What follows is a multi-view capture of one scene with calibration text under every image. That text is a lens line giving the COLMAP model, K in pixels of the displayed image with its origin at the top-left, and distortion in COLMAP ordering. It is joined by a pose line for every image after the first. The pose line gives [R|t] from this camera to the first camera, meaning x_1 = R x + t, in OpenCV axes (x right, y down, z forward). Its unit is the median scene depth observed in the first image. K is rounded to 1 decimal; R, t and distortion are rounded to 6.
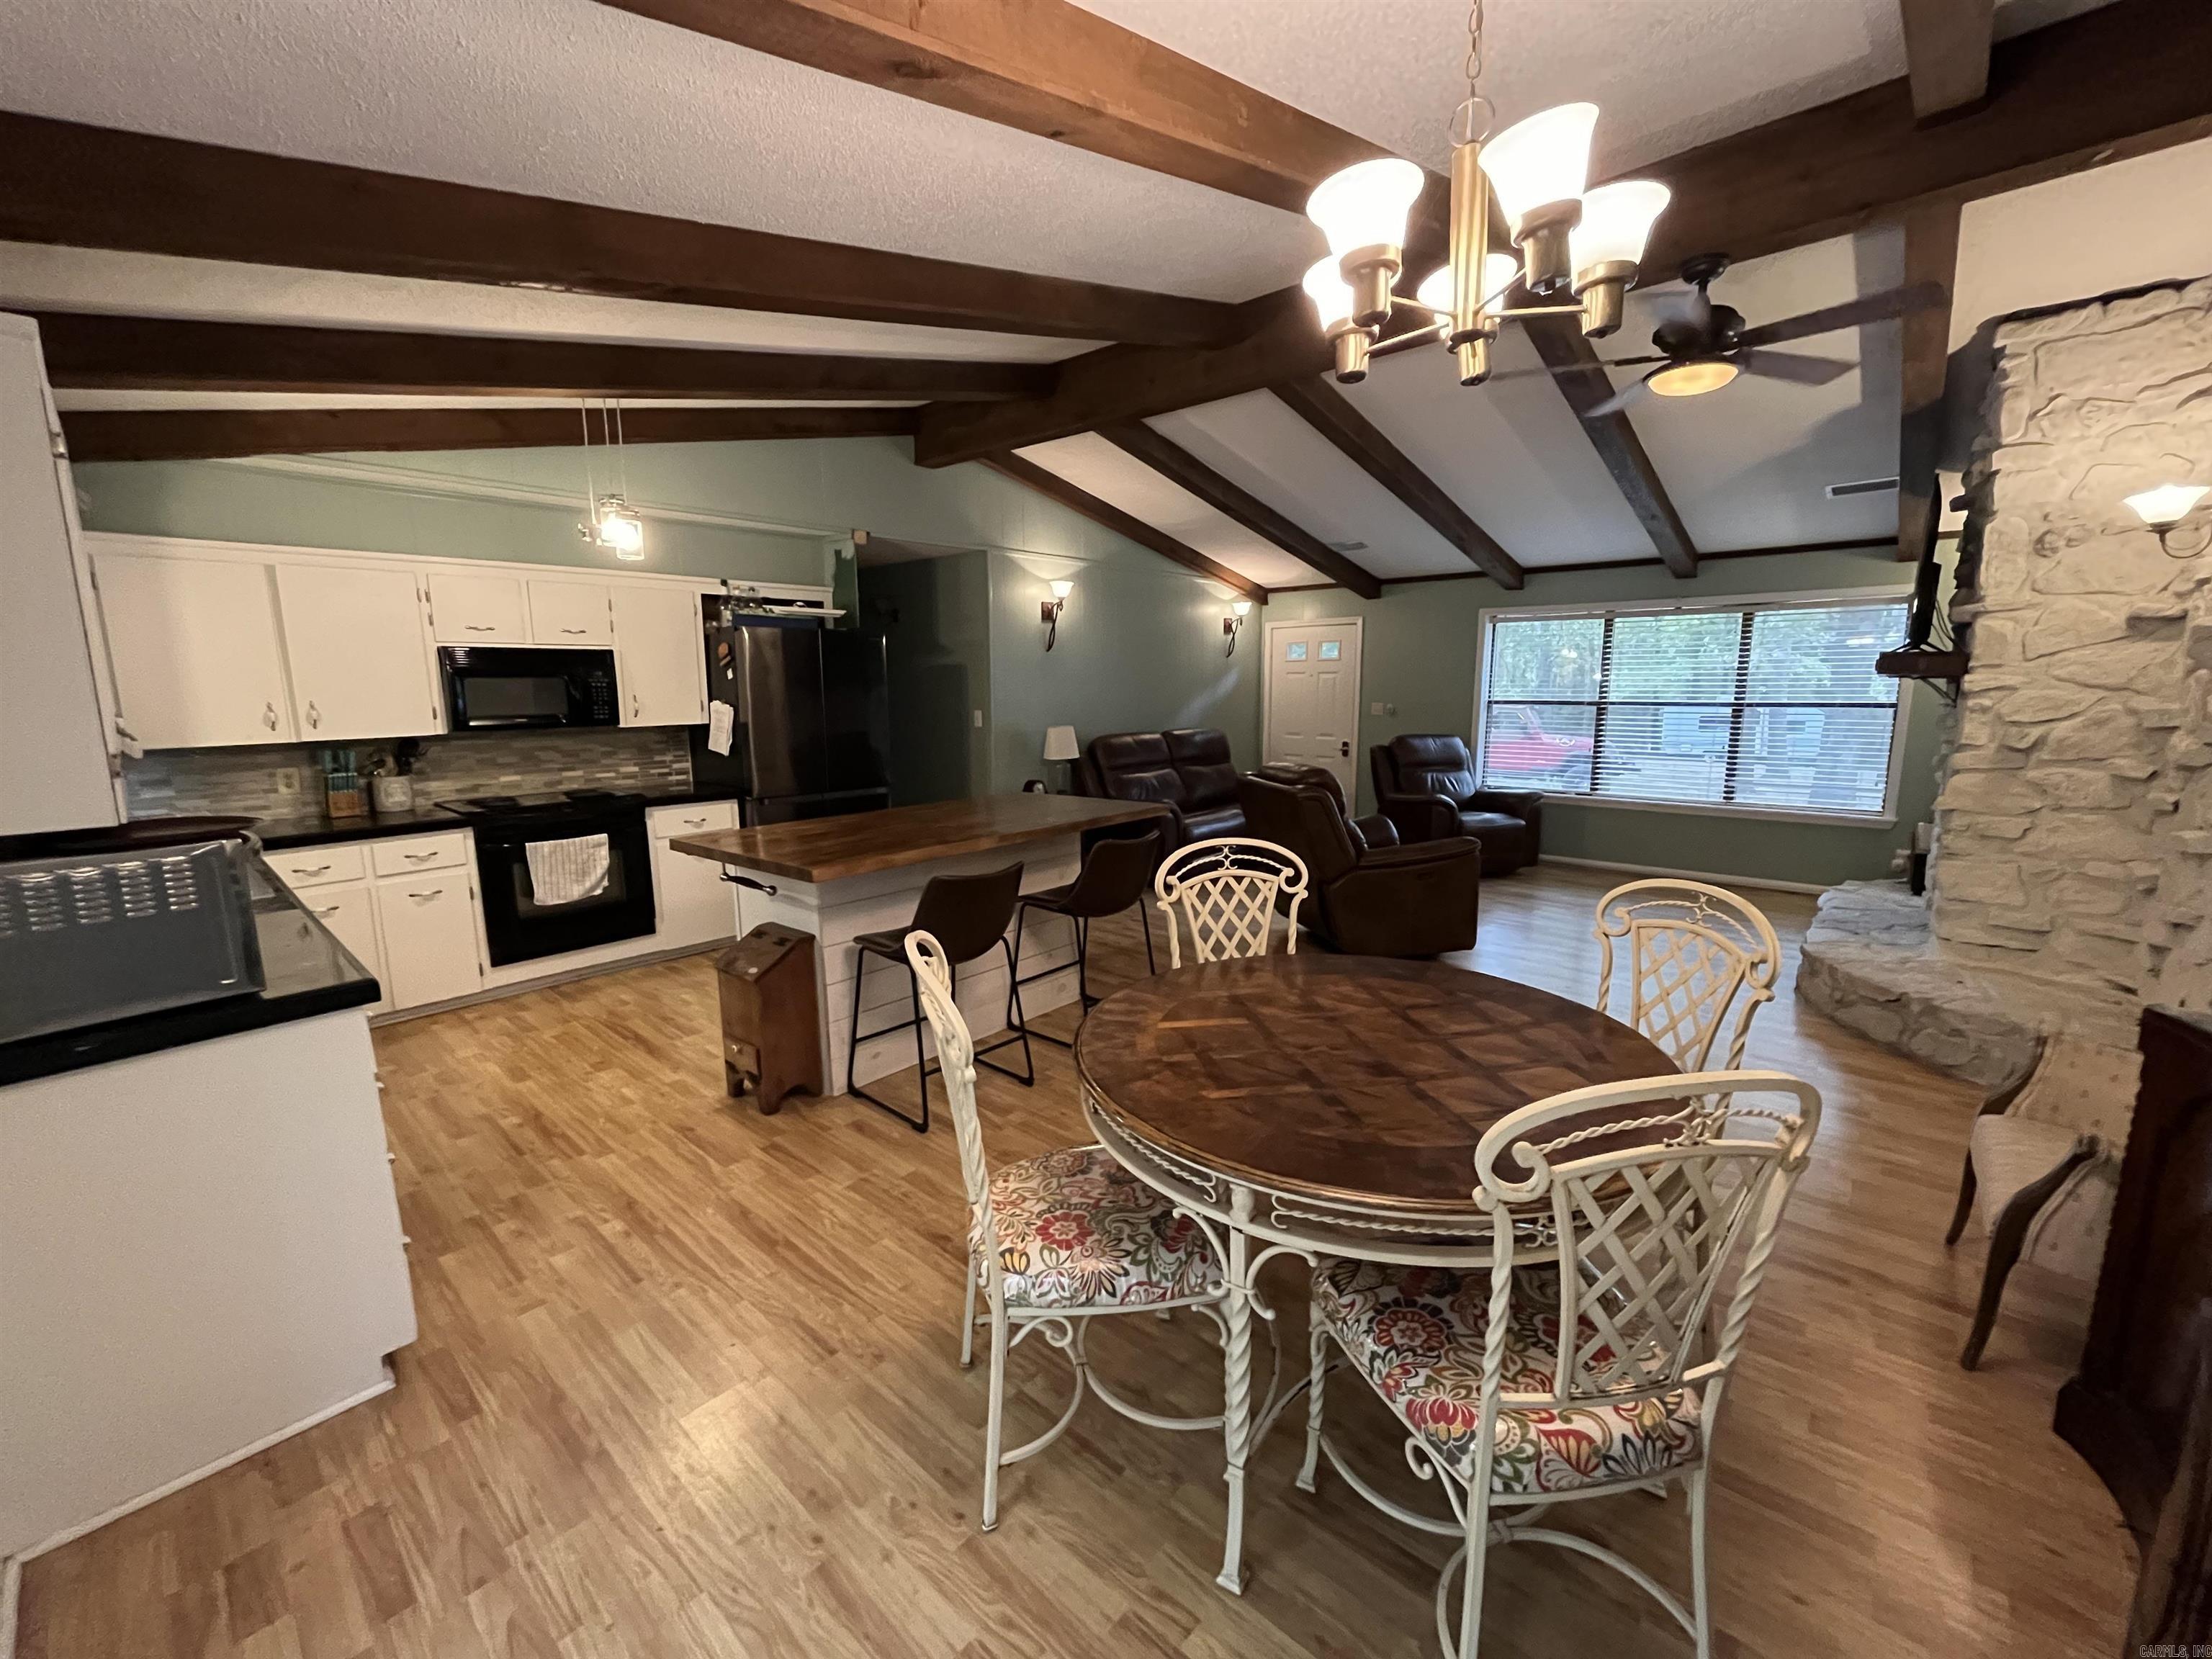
lens RADIAL K [[895.8, 0, 1112.2], [0, 895.8, 824.8], [0, 0, 1]] dist [-0.001841, -0.000544]
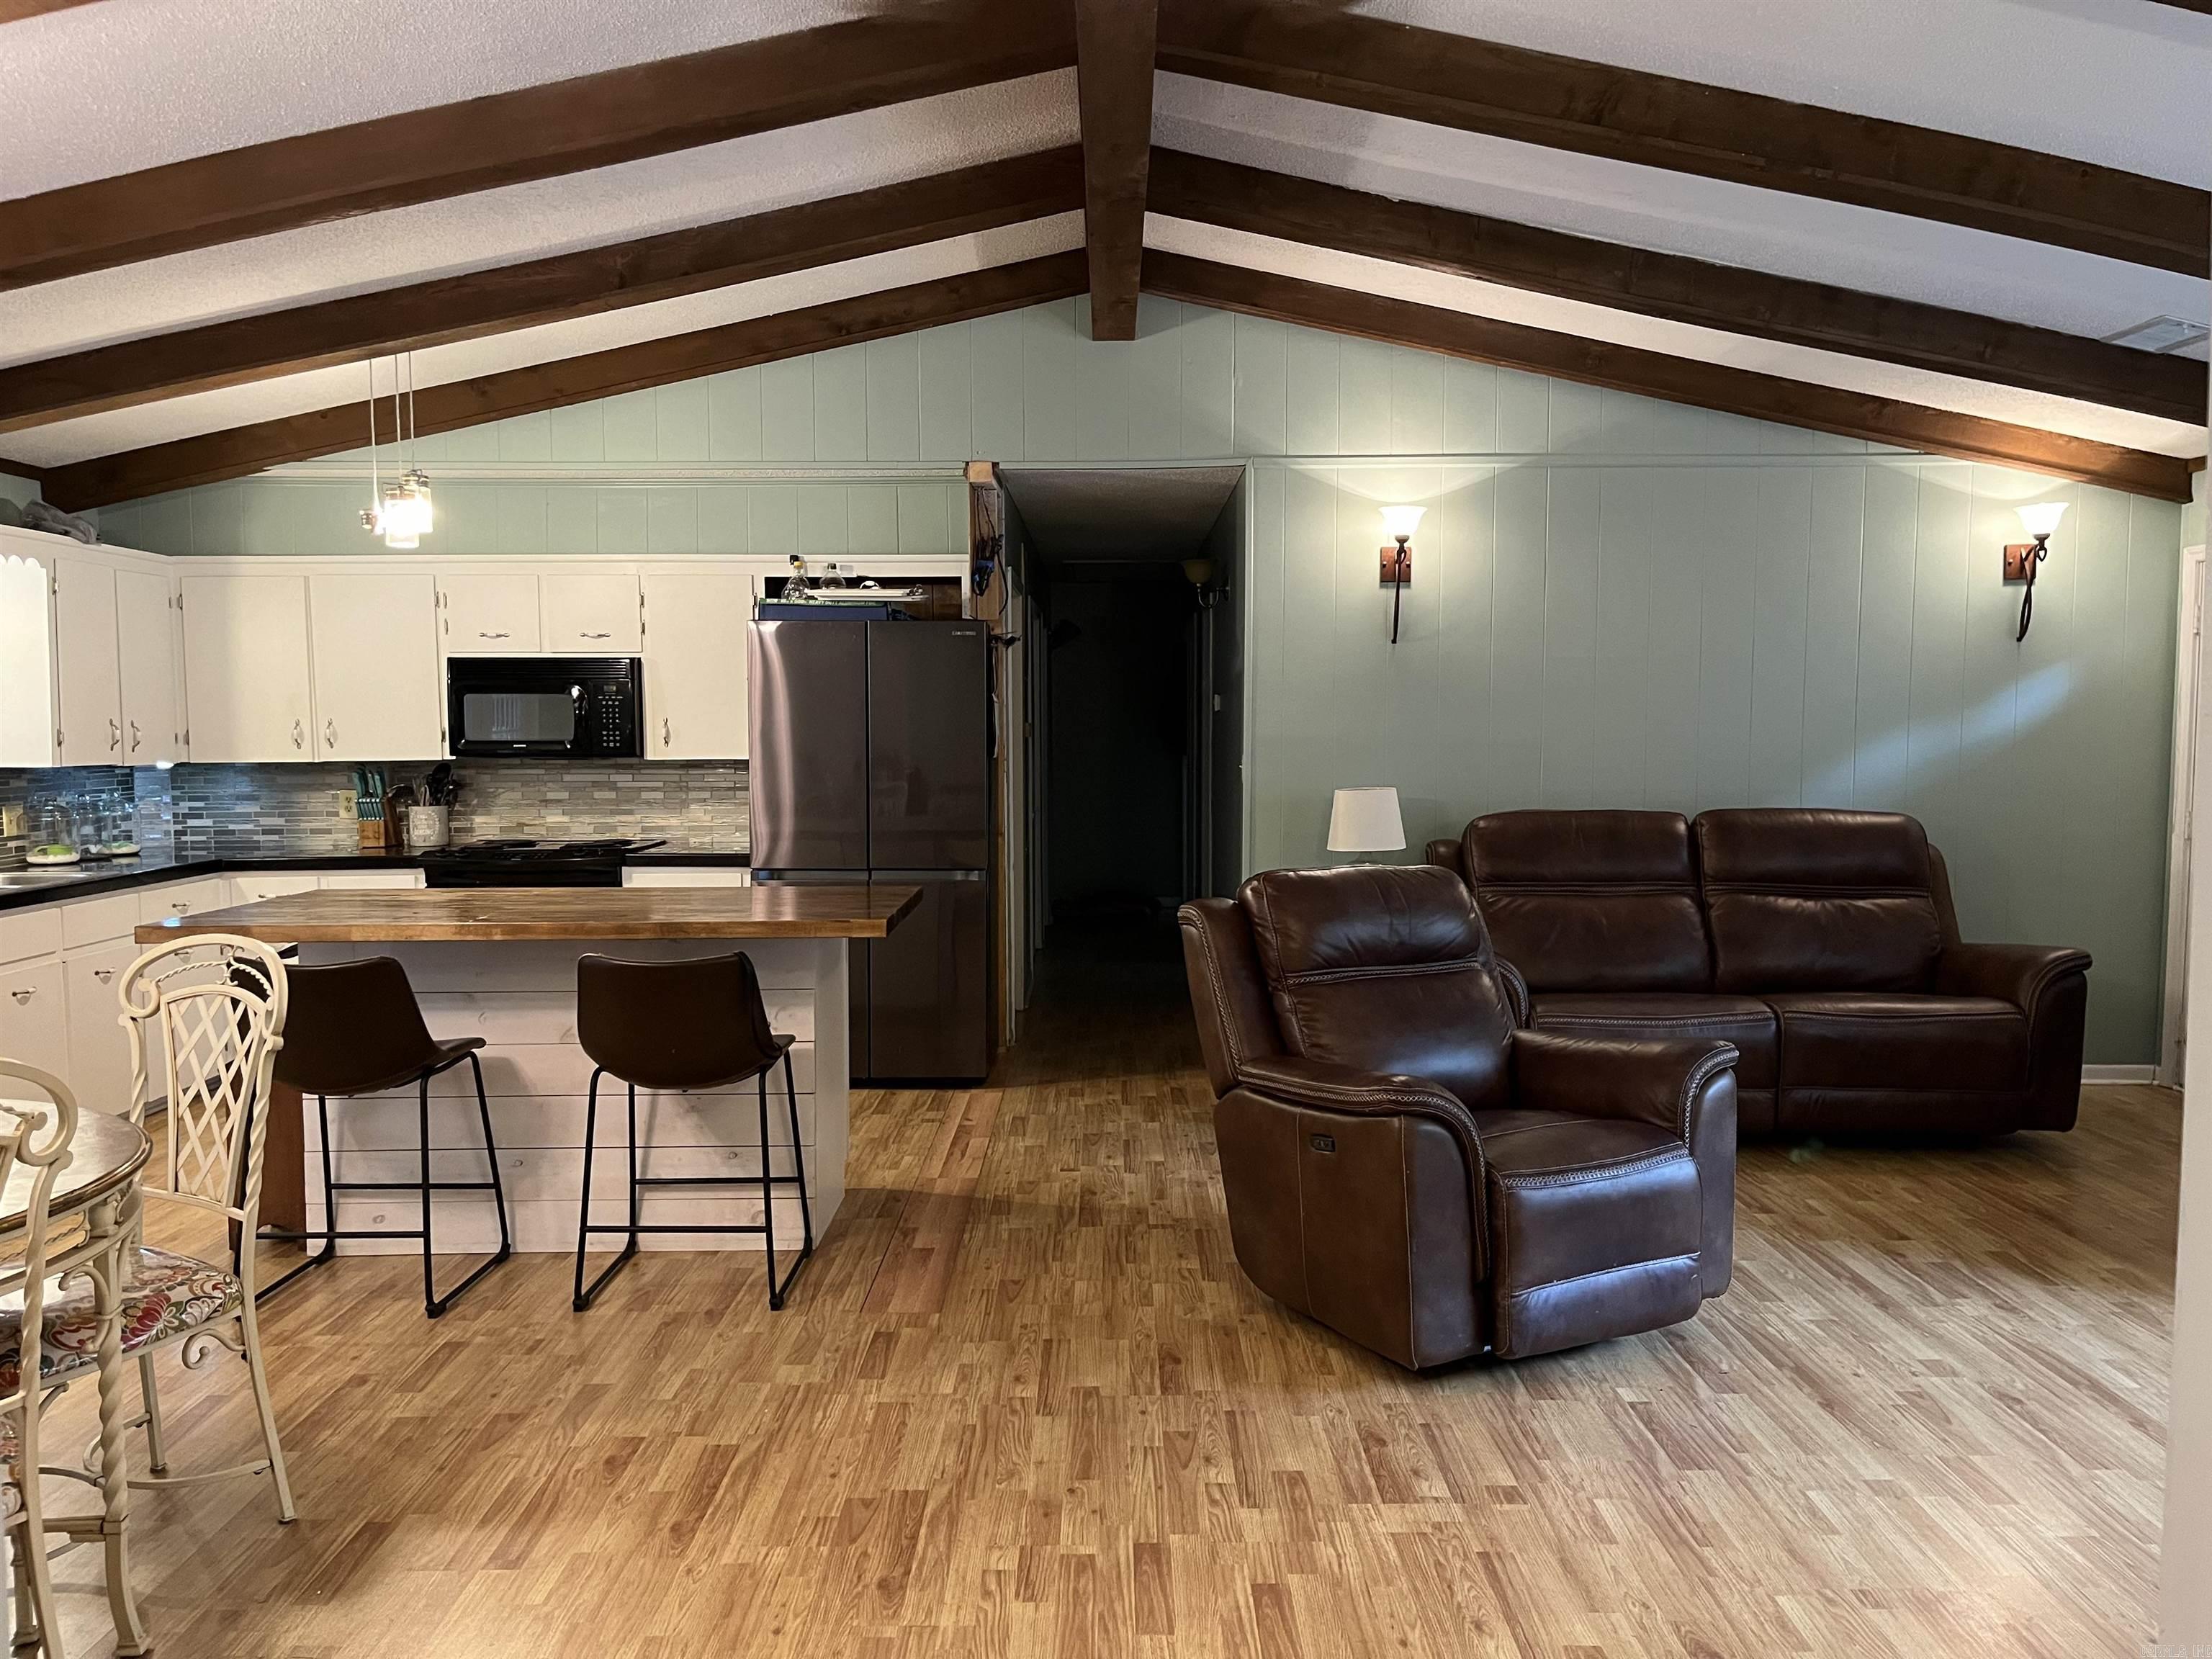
lens RADIAL K [[1677.0, 0, 1100.3], [0, 1677.0, 837.6], [0, 0, 1]] dist [0.070832, -0.085505]
pose [[0.662515, 0.058535, -0.746758, 0.819099], [-0.119928, 0.992370, -0.028612, -0.052700], [0.739385, 0.108513, 0.664480, 0.374869]]
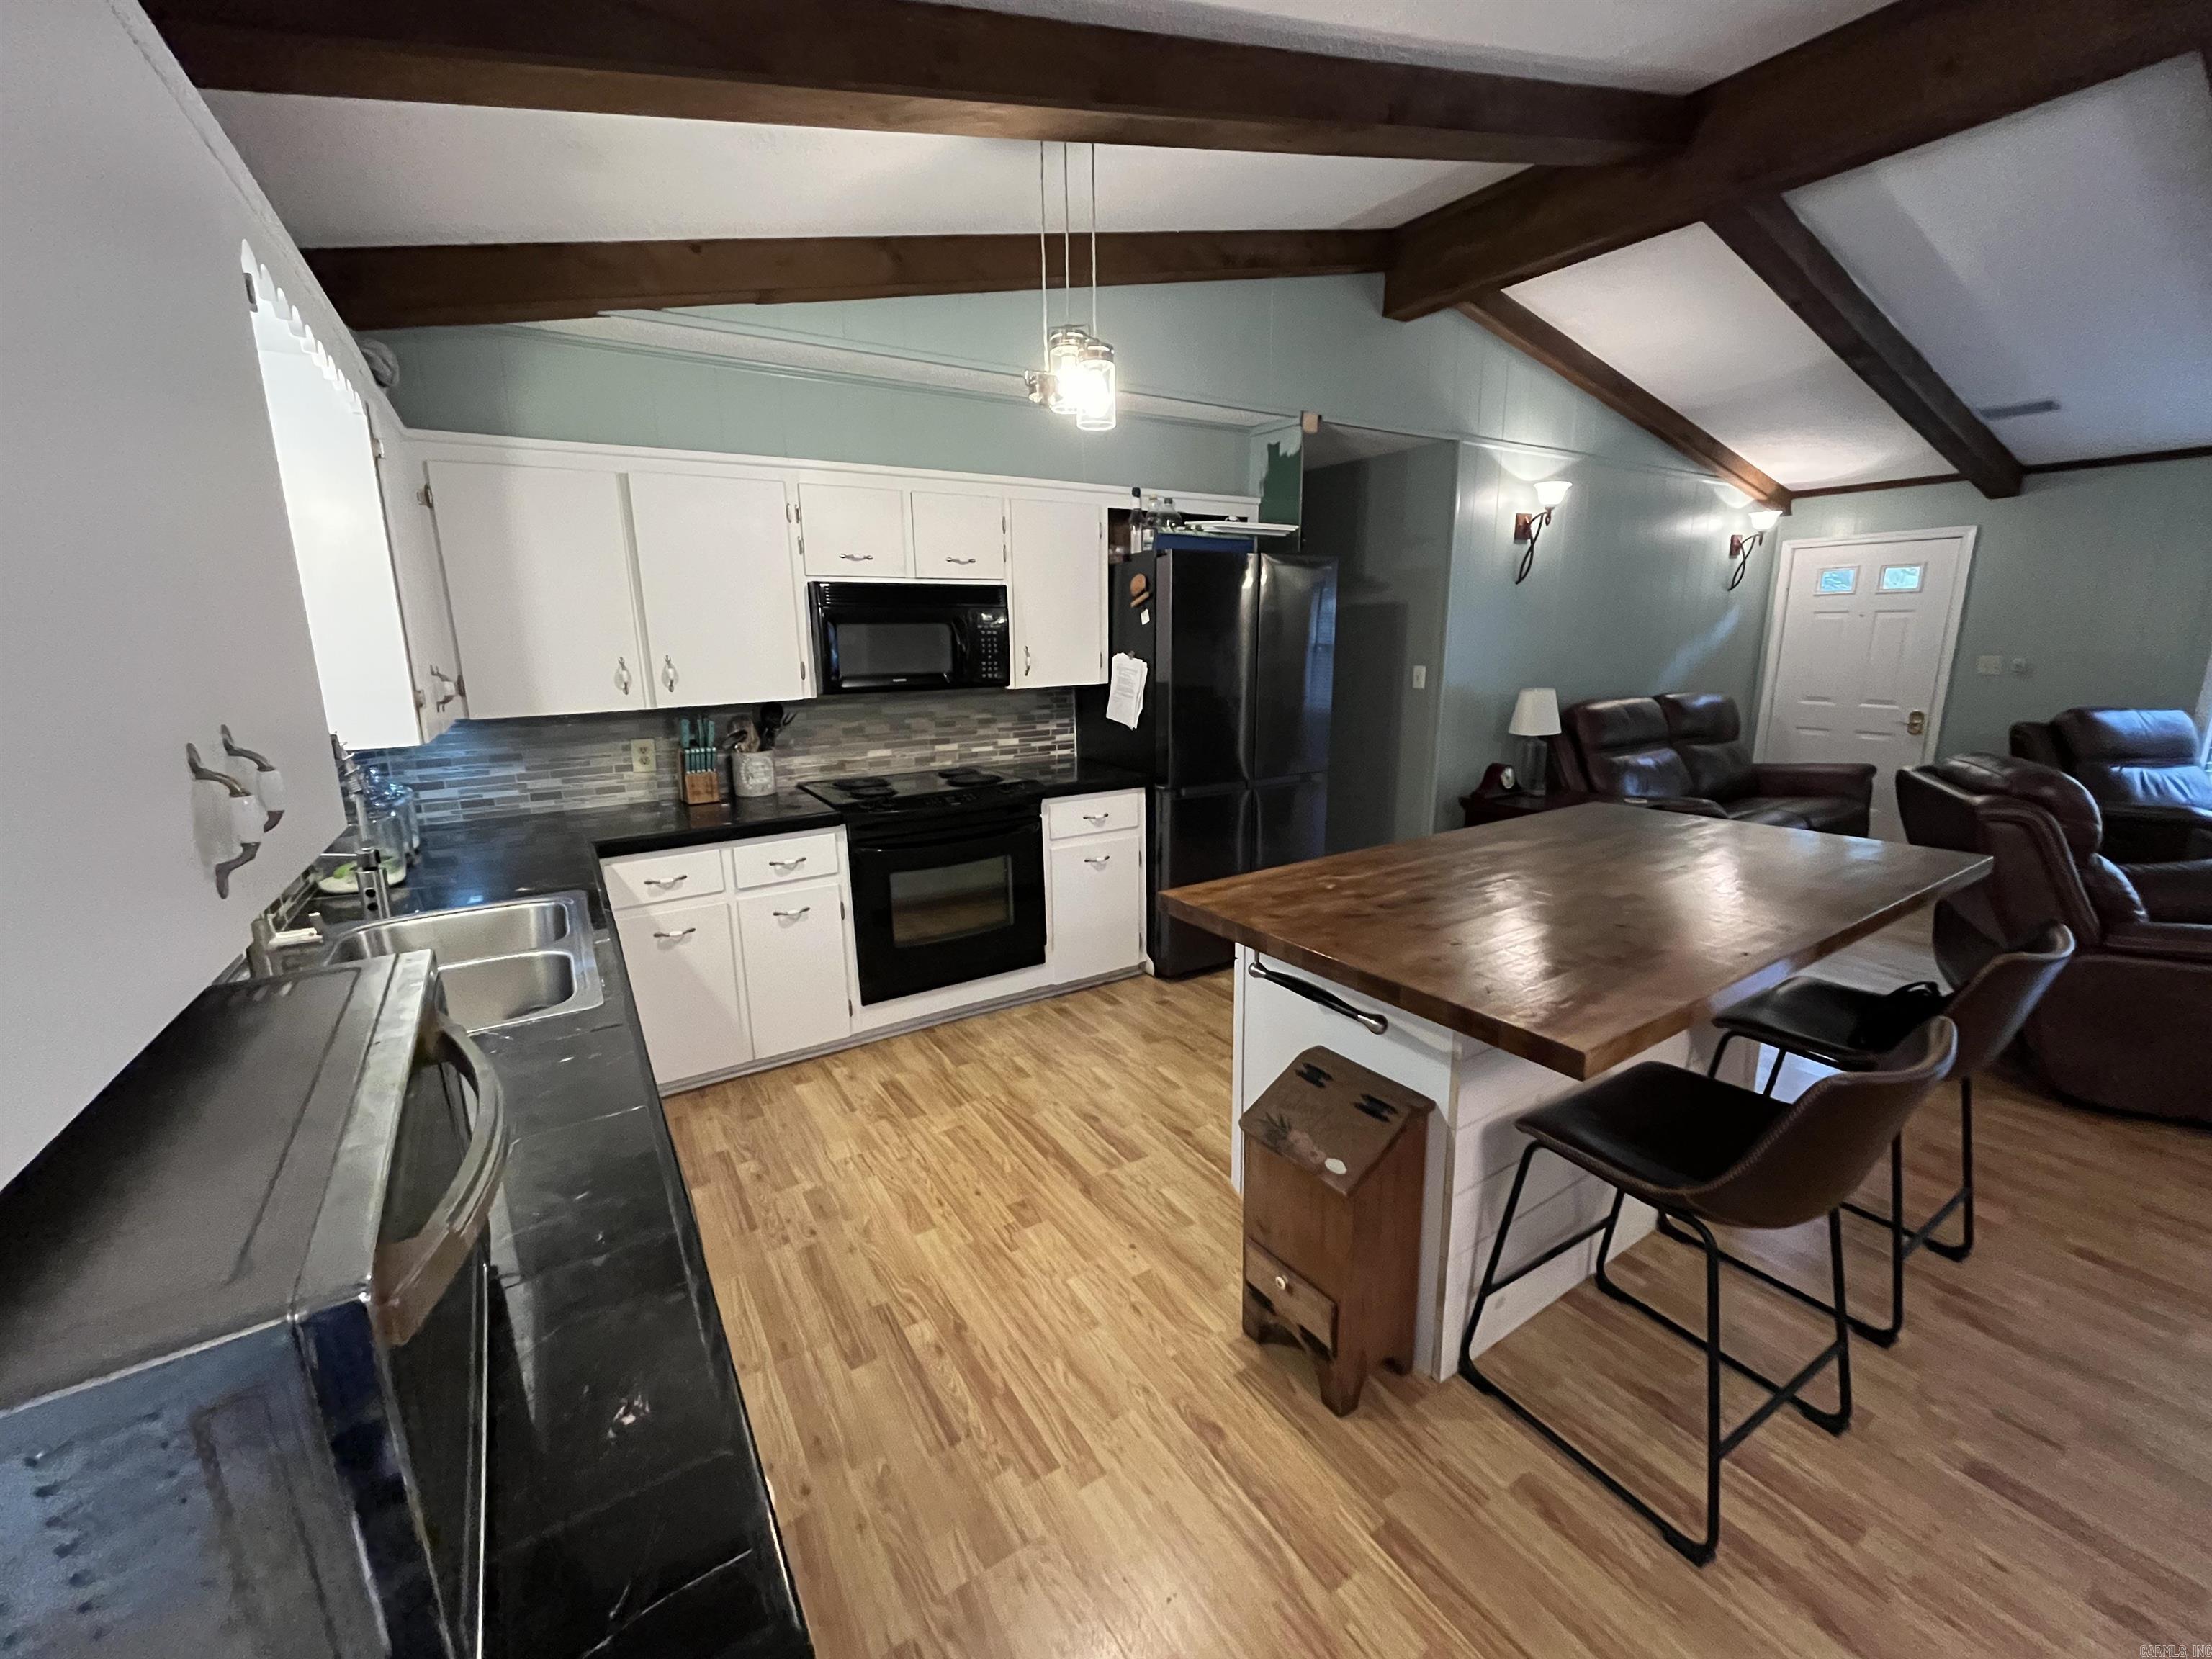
lens RADIAL K [[895.8, 0, 1112.2], [0, 895.8, 824.8], [0, 0, 1]] dist [-0.001841, -0.000544]
pose [[0.961067, 0.054563, -0.270876, -0.271985], [-0.038610, 0.997210, 0.063882, -0.049691], [0.273606, -0.050936, 0.960492, 0.311550]]
